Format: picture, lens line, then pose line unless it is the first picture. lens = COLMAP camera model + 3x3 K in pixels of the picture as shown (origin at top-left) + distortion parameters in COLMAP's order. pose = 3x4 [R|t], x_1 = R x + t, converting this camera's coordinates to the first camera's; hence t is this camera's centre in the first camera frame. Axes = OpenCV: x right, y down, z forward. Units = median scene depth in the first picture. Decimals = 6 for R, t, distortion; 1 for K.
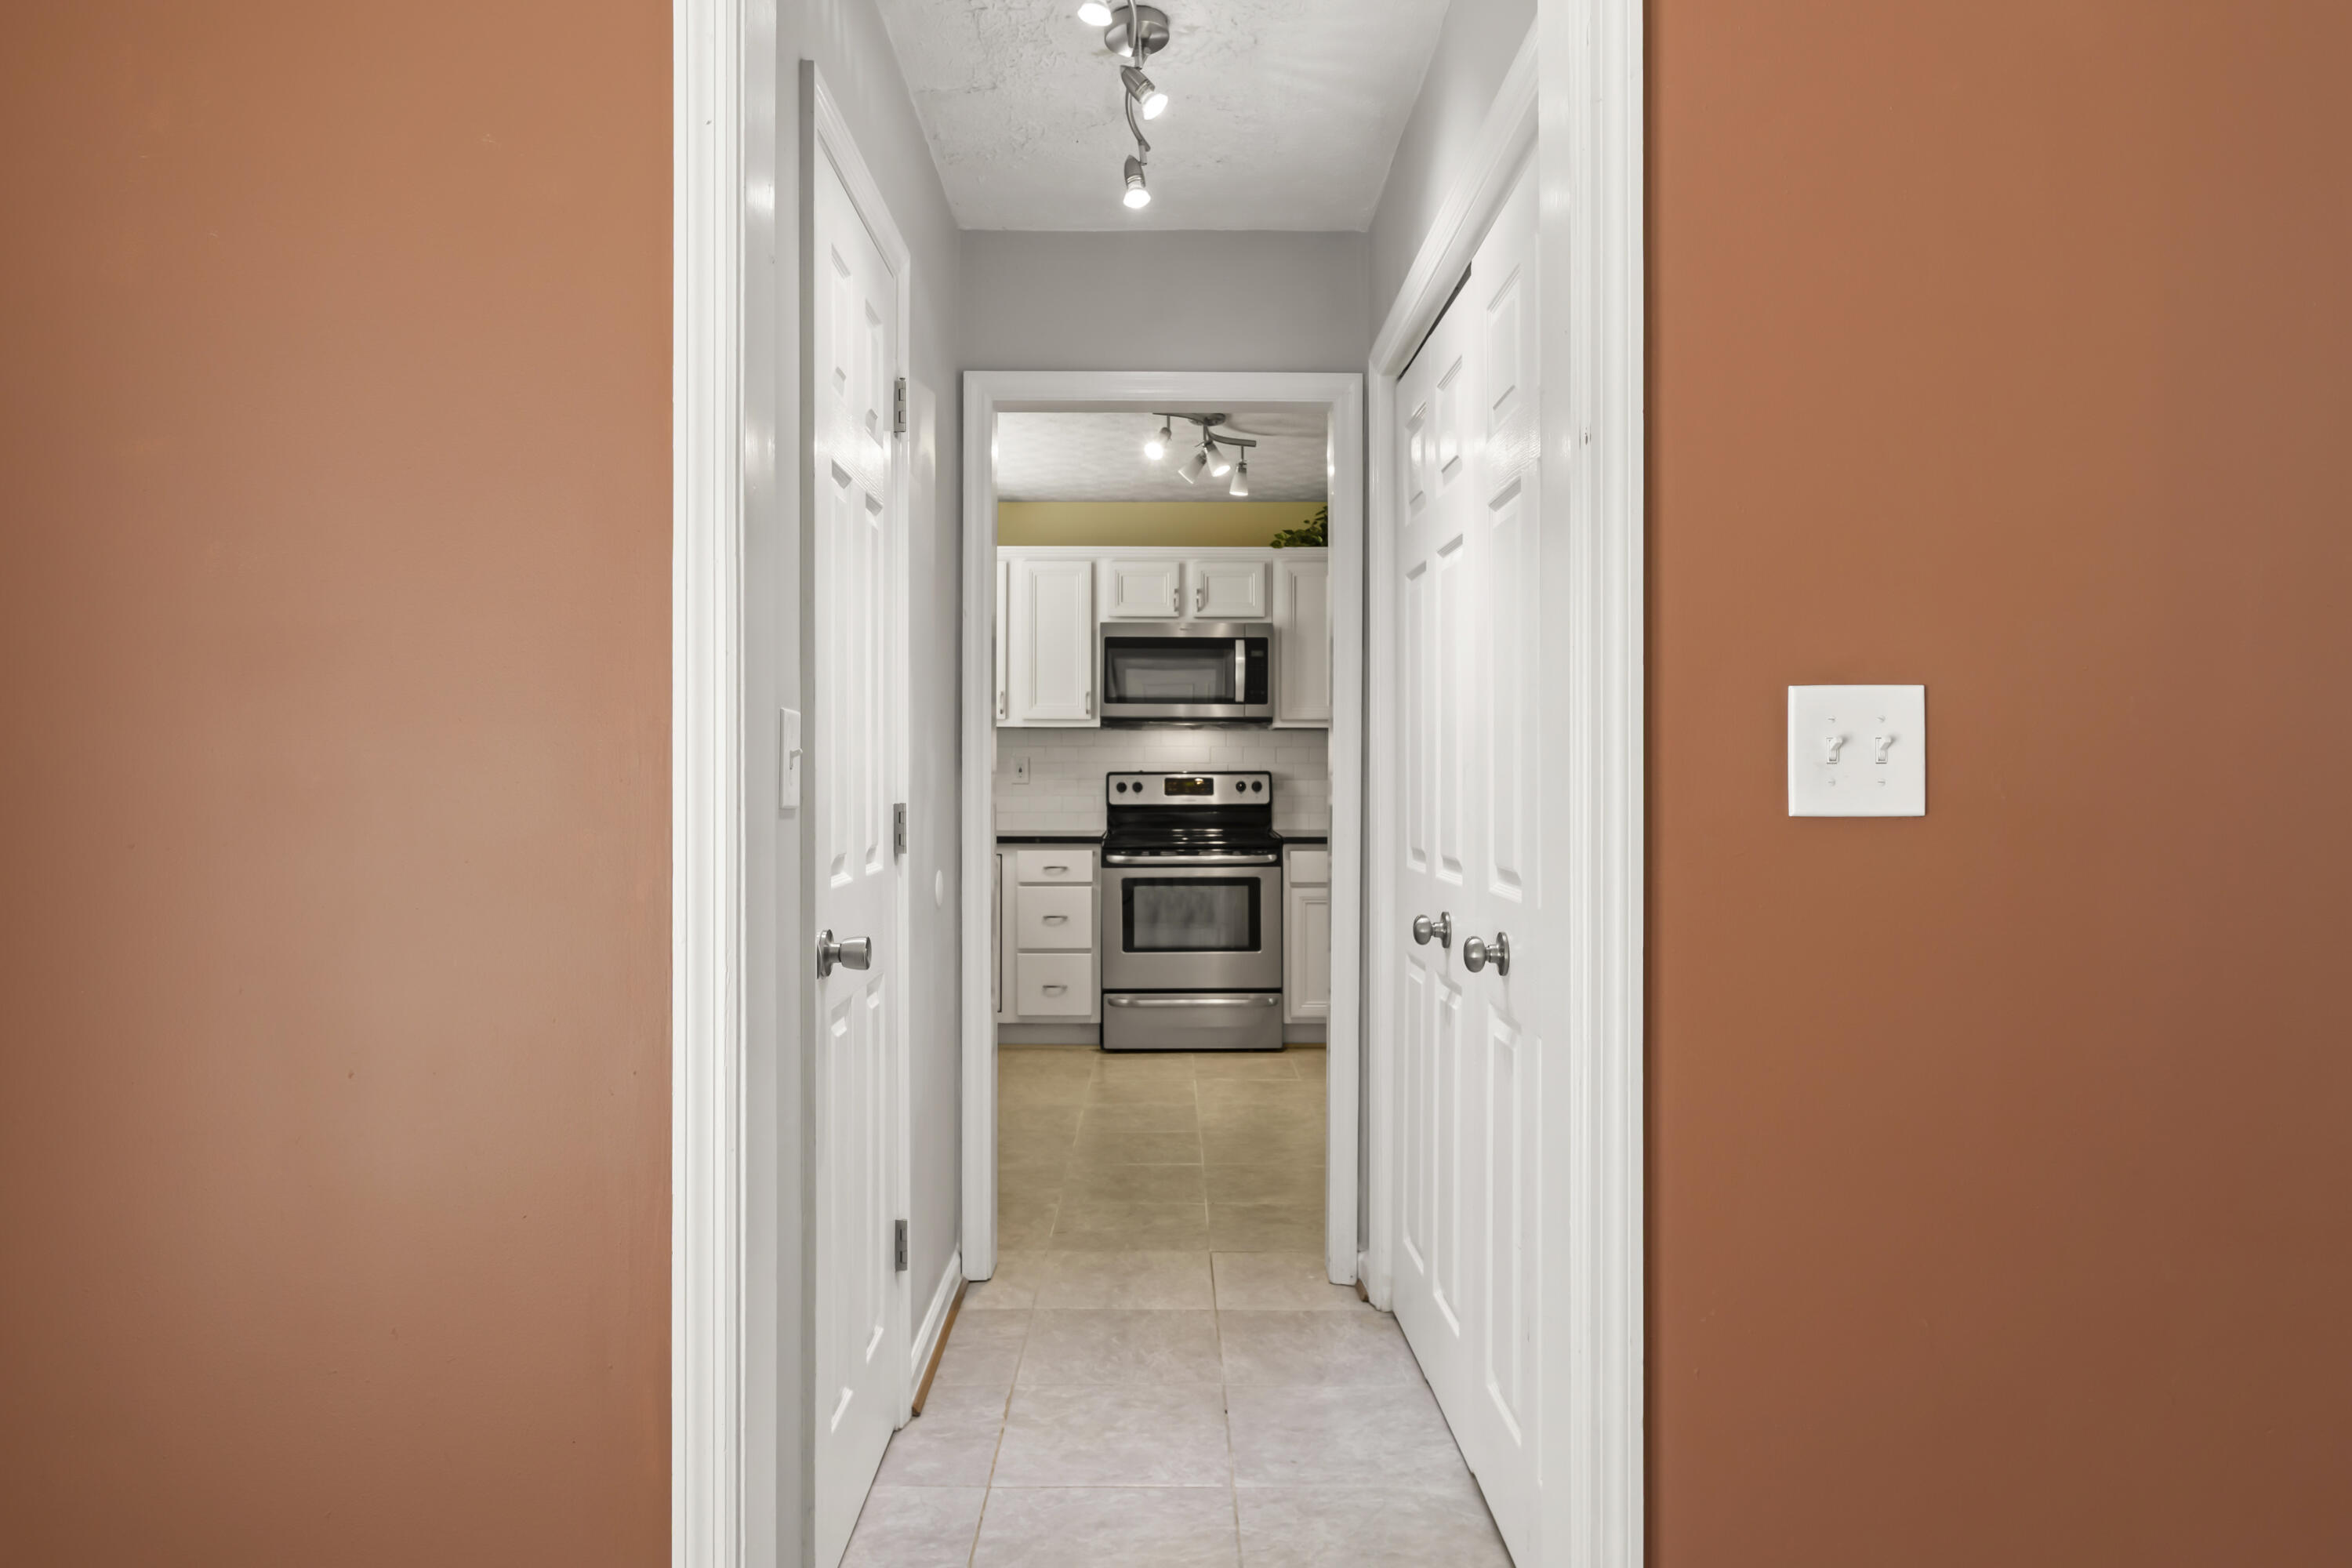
lens RADIAL K [[1530.7, 0, 1176.0], [0, 1530.7, 784.0], [0, 0, 1]] dist [-0.000091, -0.000023]
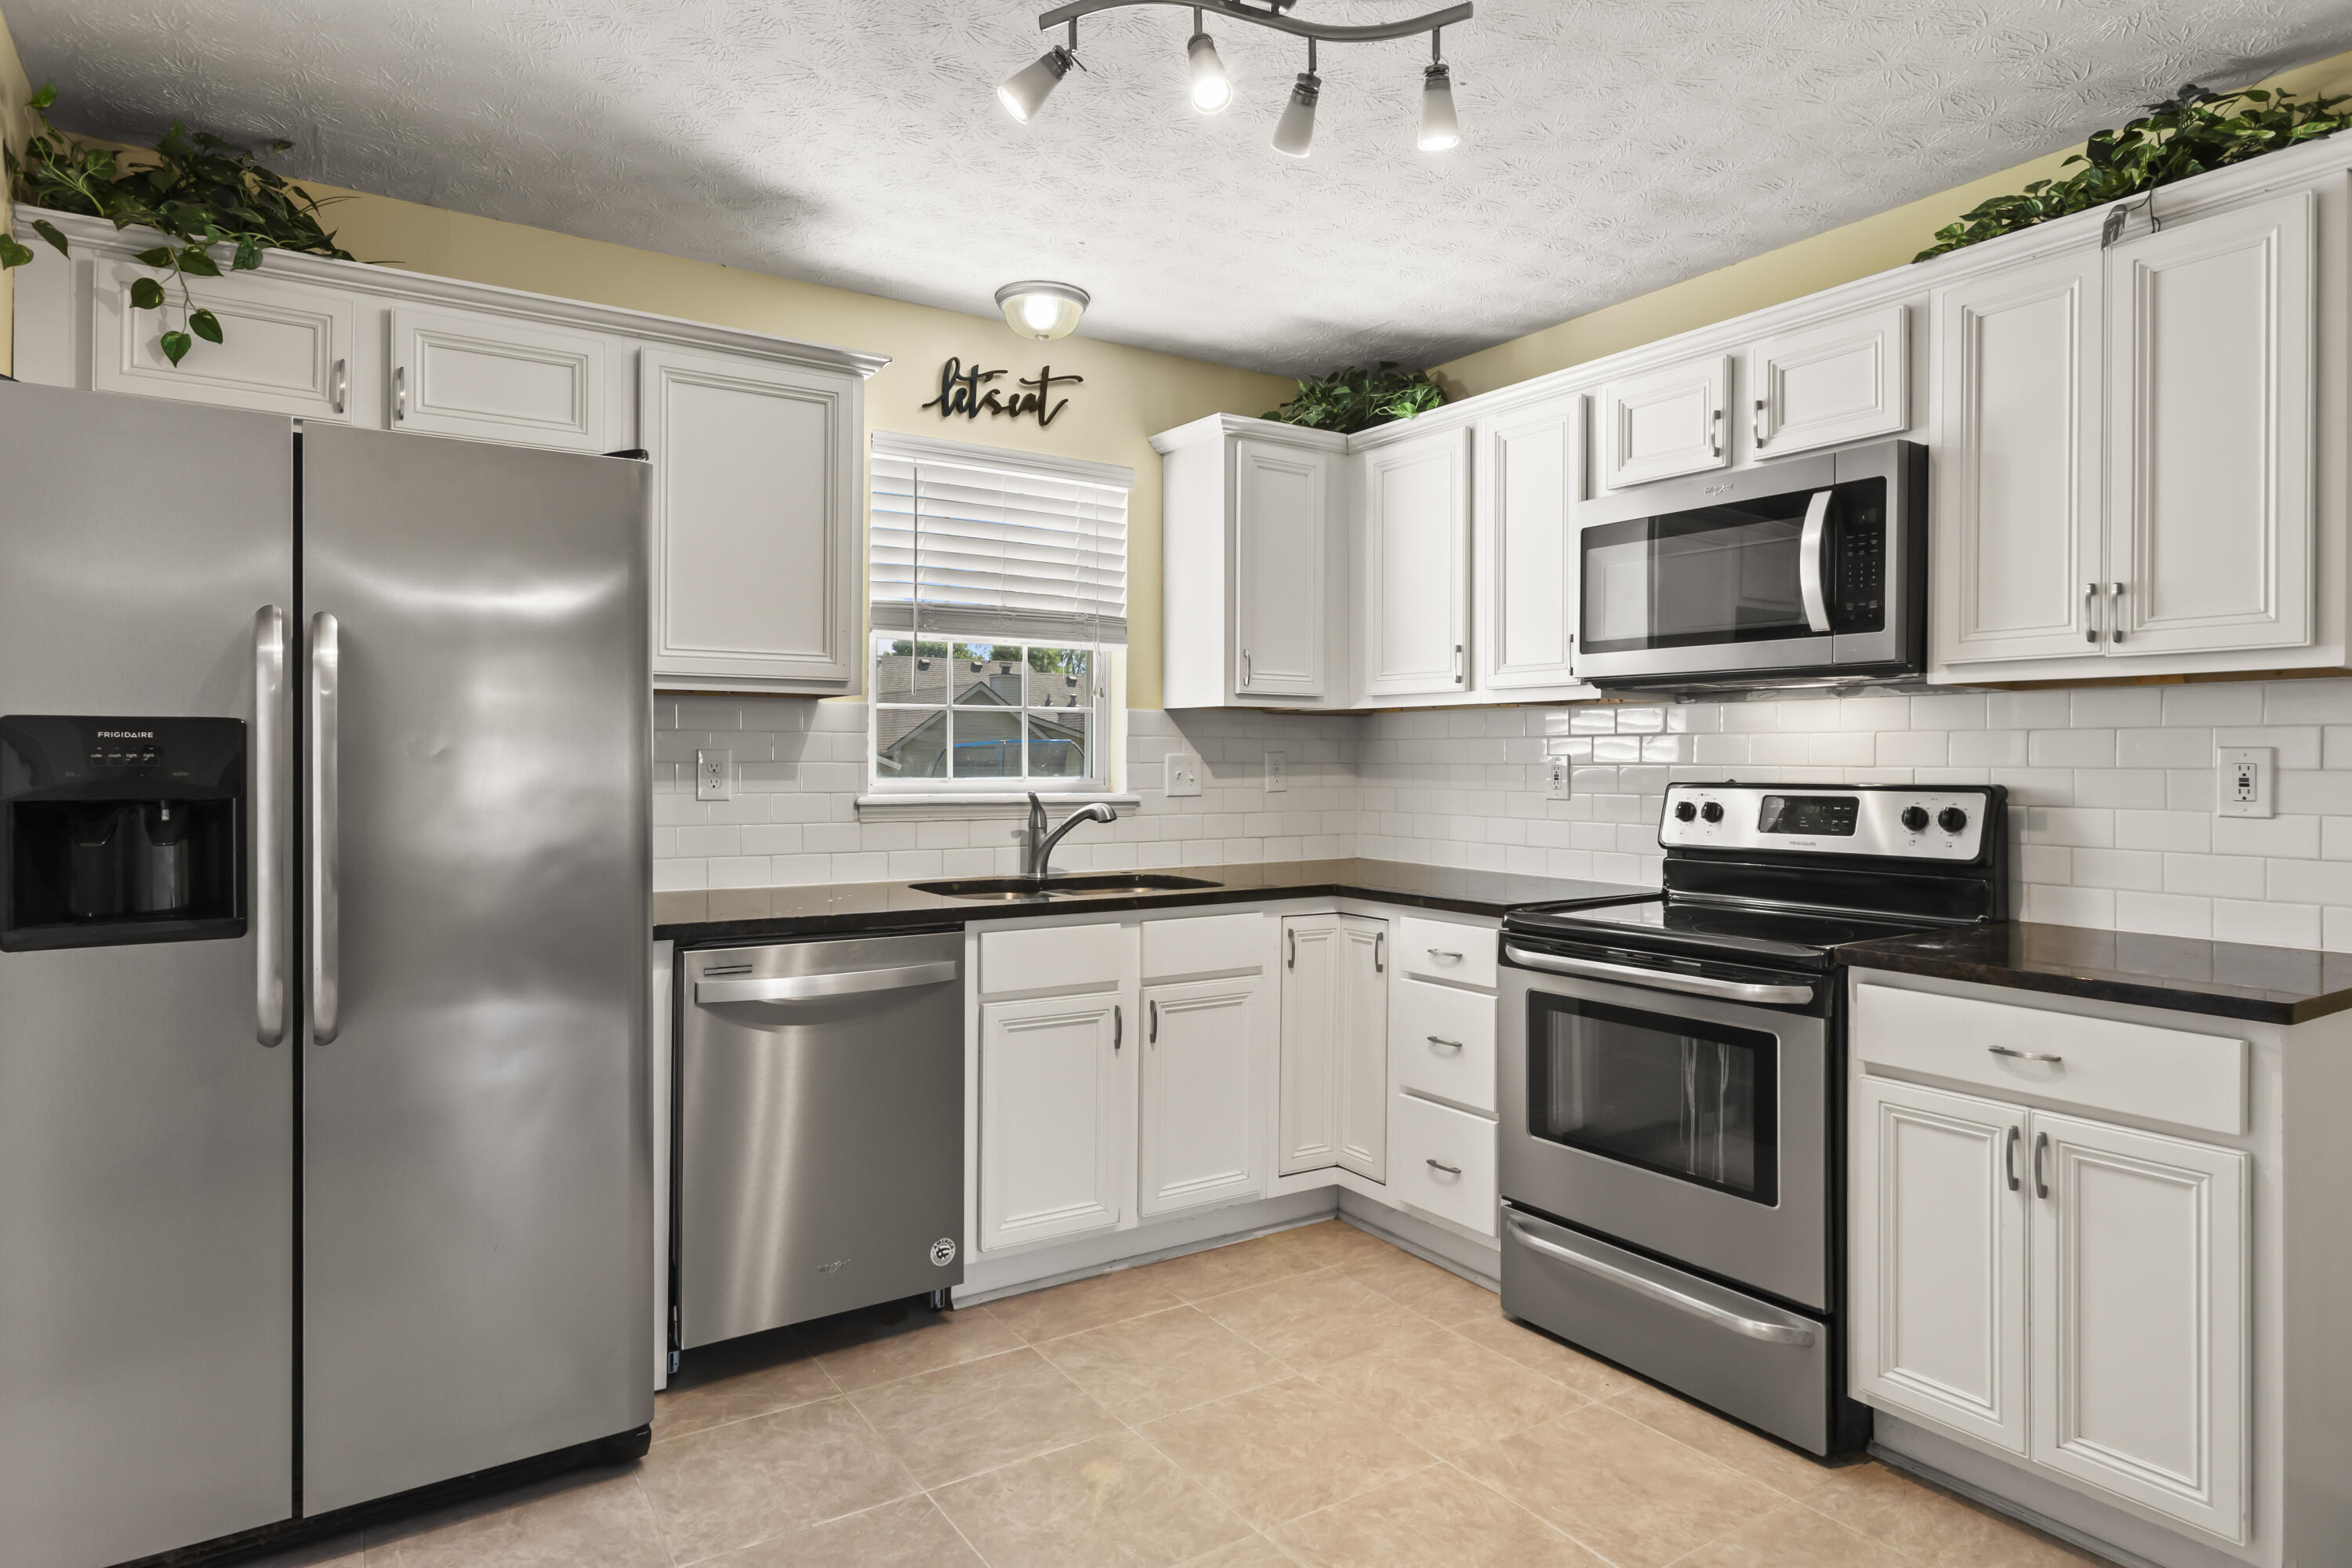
lens RADIAL K [[1333.9, 0, 1172.4], [0, 1333.9, 763.8], [0, 0, 1]] dist [-0.002114, -0.000560]
pose [[0.533379, 0.004261, -0.845865, 0.267021], [-0.007609, 0.999971, 0.000239, -0.013450], [0.845842, 0.006309, 0.533396, 0.623553]]
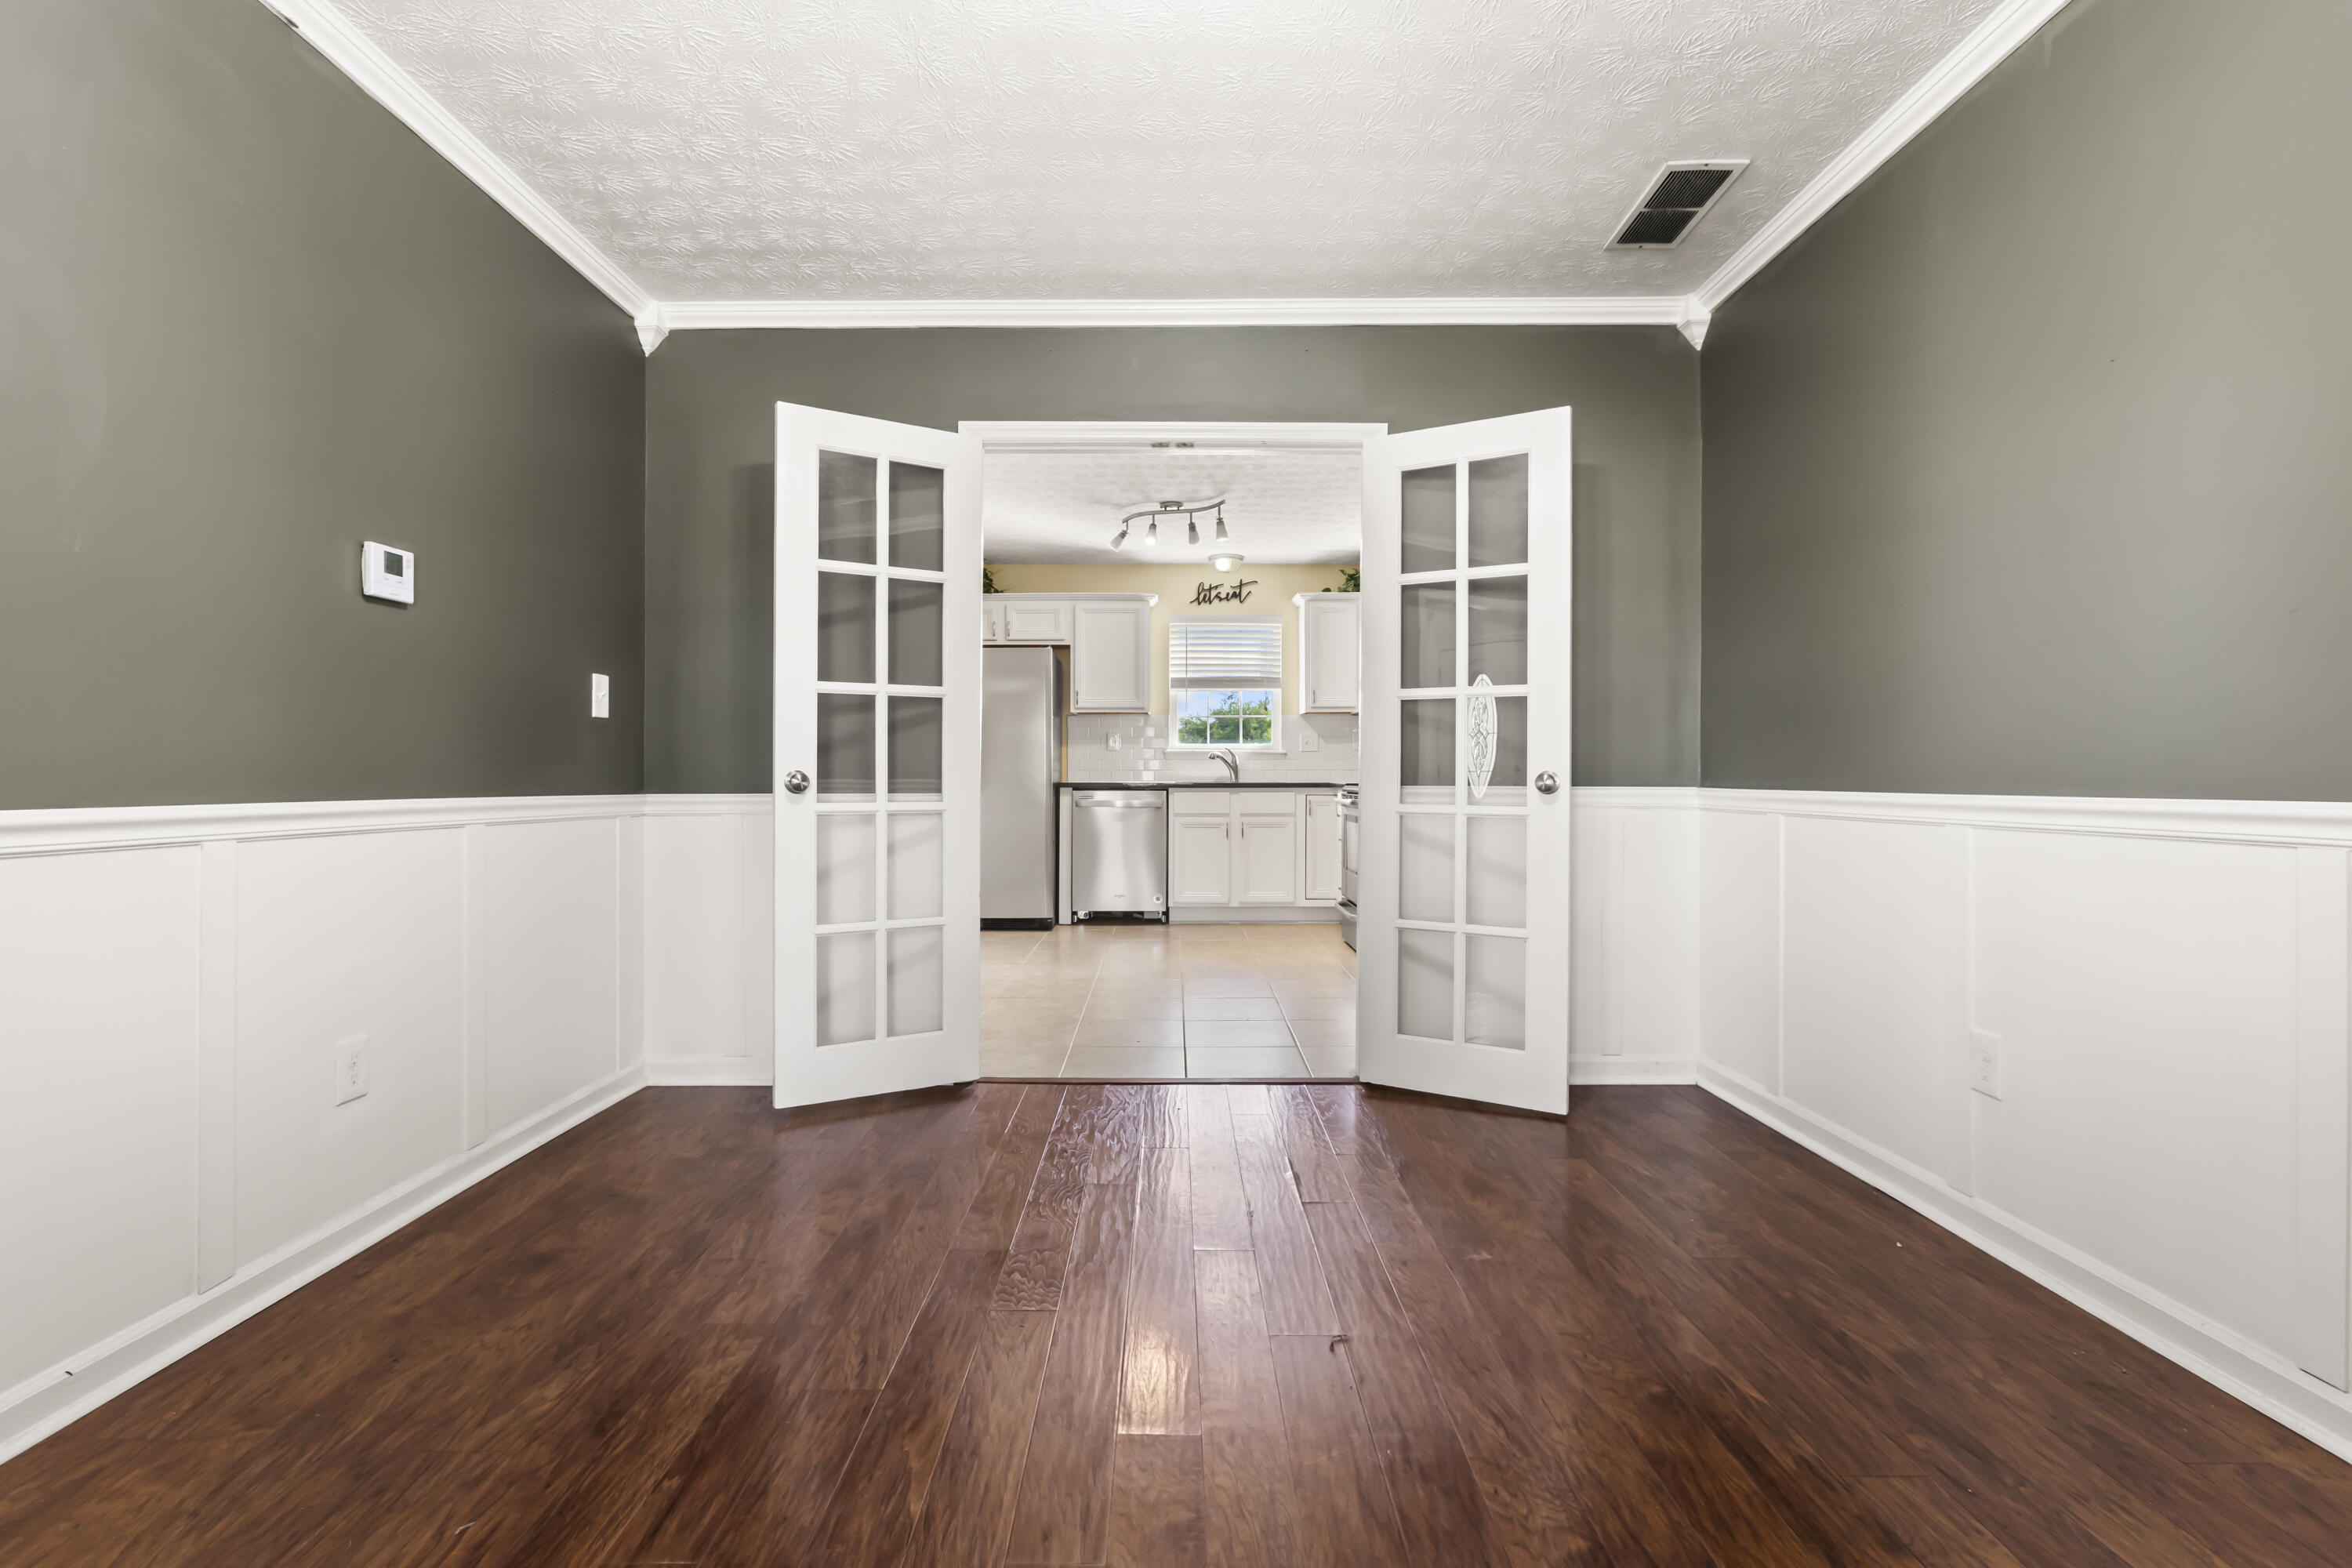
lens RADIAL K [[1046.3, 0, 1171.7], [0, 1046.3, 769.9], [0, 0, 1]] dist [-0.018543, 0.013868]
pose [[-0.013725, -0.001121, -0.999905, 0.818867], [-0.005432, 0.999985, -0.001047, 0.020094], [0.999891, 0.005417, -0.013731, 0.802406]]
